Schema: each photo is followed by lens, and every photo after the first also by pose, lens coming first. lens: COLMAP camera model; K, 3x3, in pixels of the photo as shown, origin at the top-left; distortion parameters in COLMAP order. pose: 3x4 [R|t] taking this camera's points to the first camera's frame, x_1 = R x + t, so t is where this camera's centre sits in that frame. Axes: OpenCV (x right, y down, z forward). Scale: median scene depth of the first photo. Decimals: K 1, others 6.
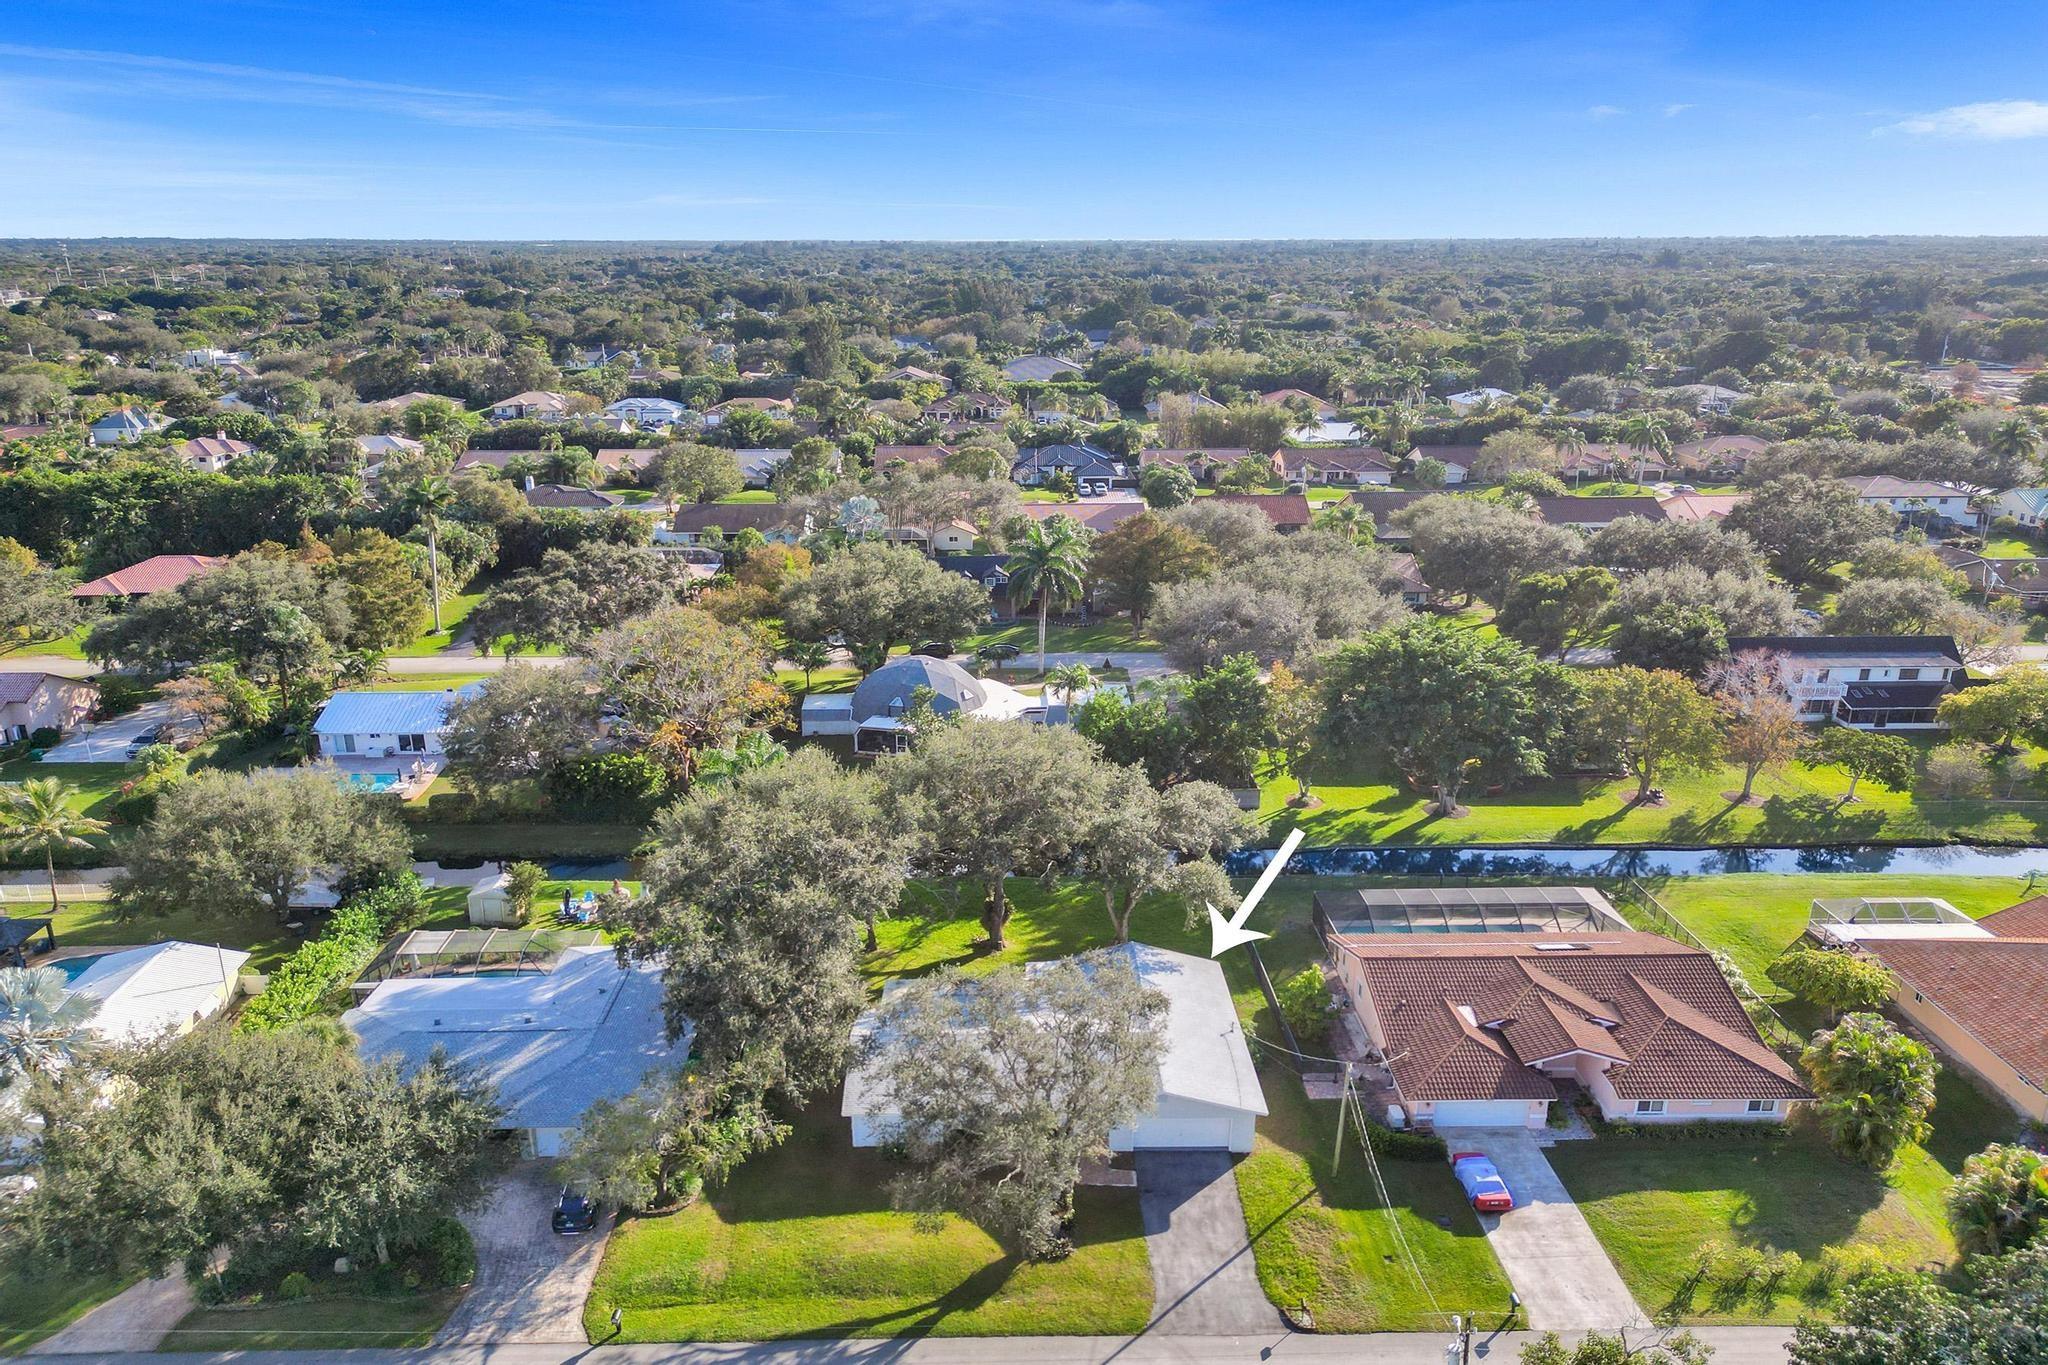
lens RADIAL K [[1341.6, 0, 1008.3], [0, 1341.6, 687.0], [0, 0, 1]] dist [0.070251, -0.059175]
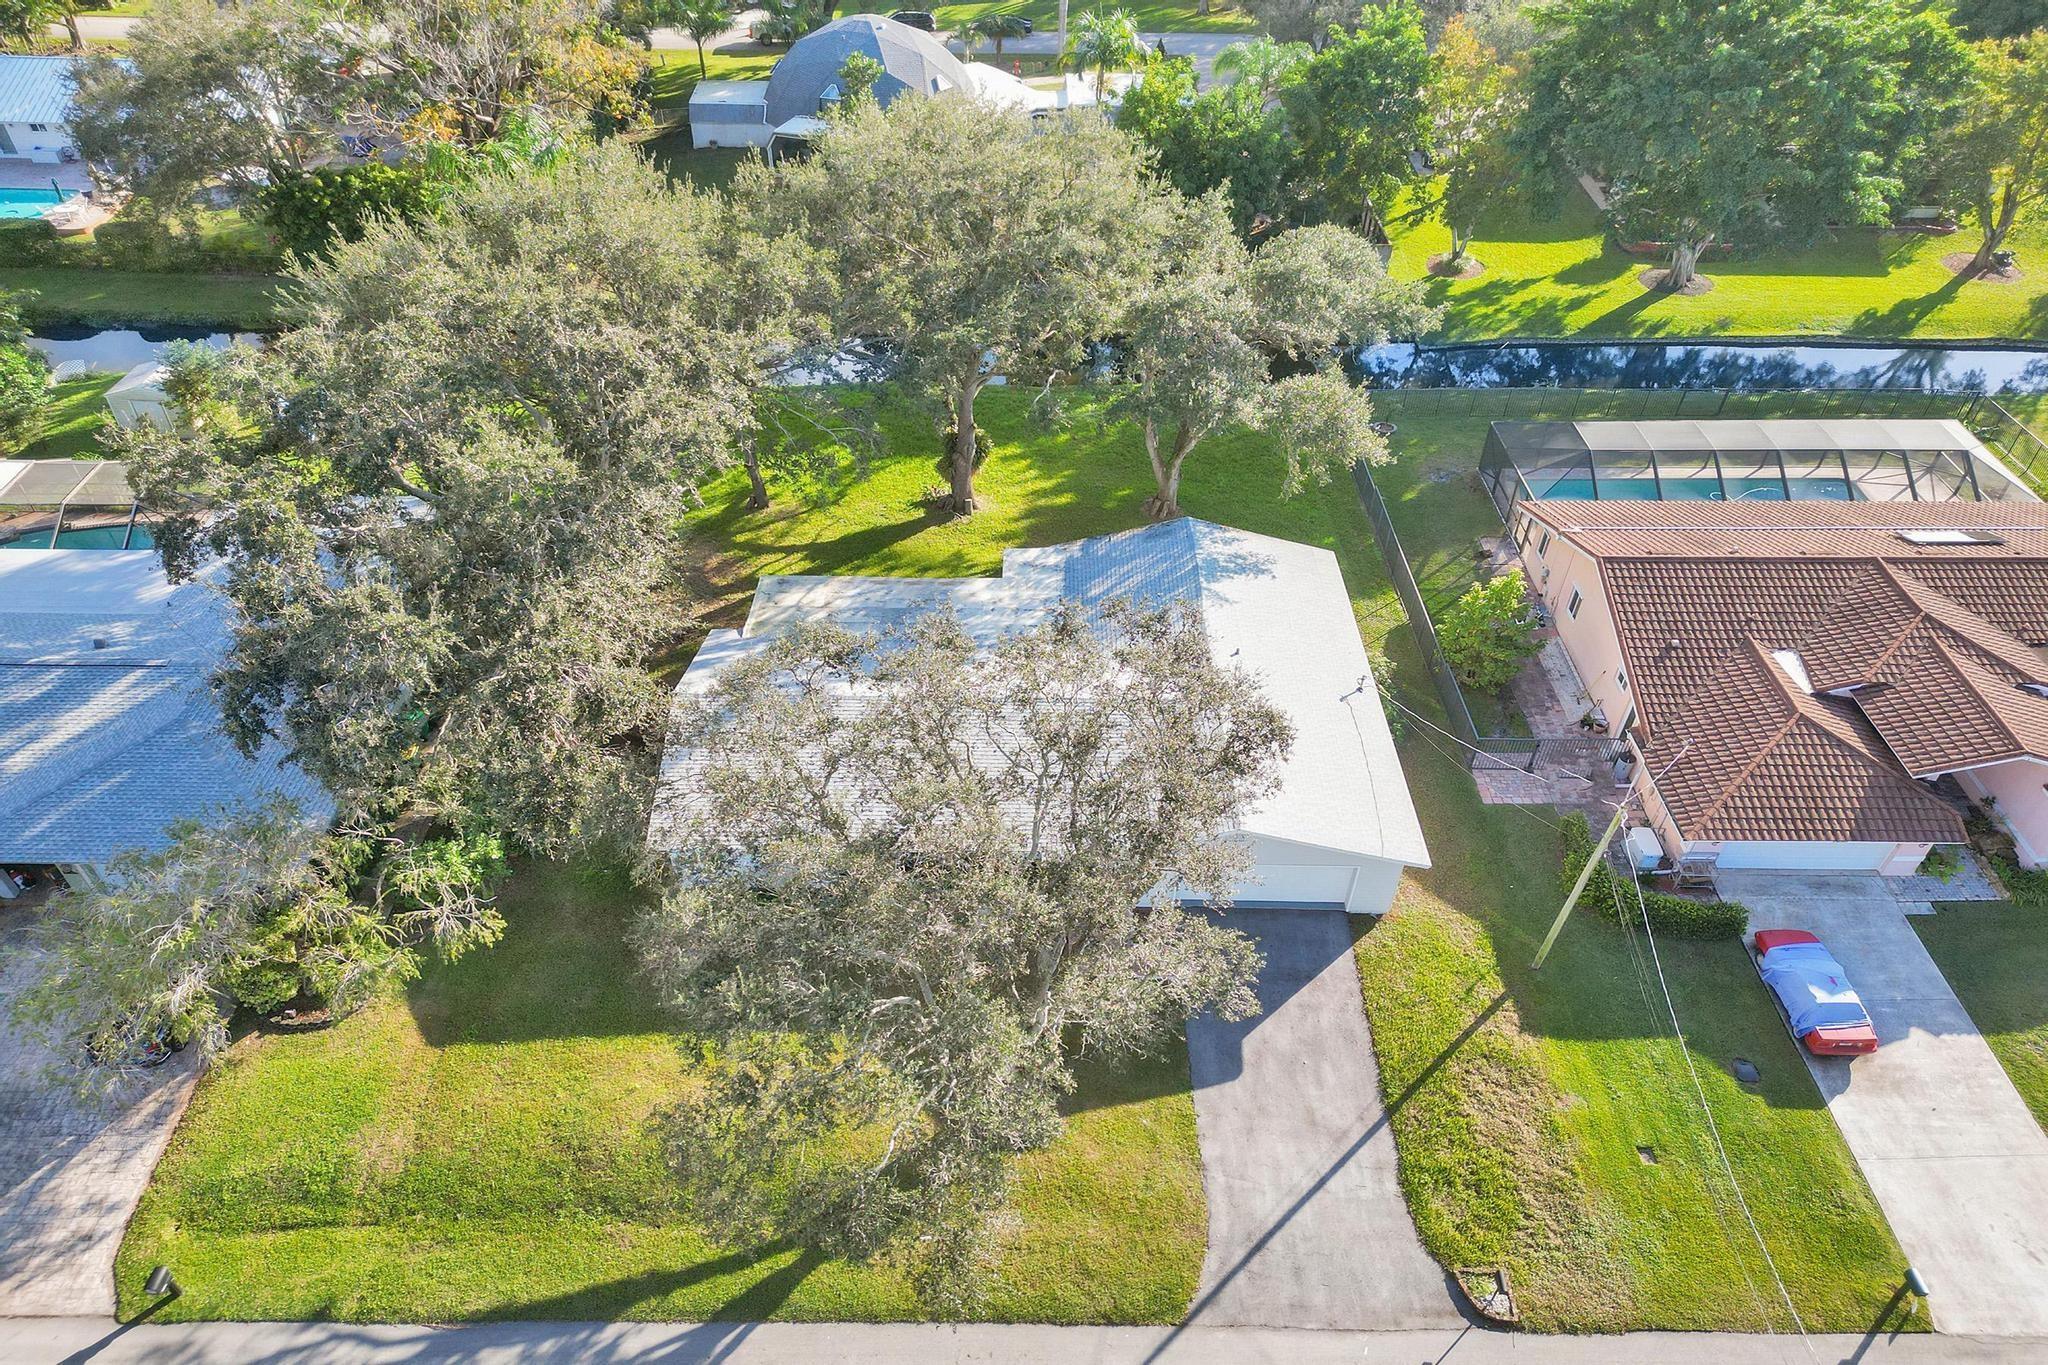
lens RADIAL K [[1341.6, 0, 1008.3], [0, 1341.6, 687.0], [0, 0, 1]] dist [0.070251, -0.059175]
pose [[0.999650, 0.023532, -0.012129, 0.024294], [-0.017153, 0.924693, 0.380328, 0.040470], [0.020165, -0.379986, 0.924772, 0.458262]]
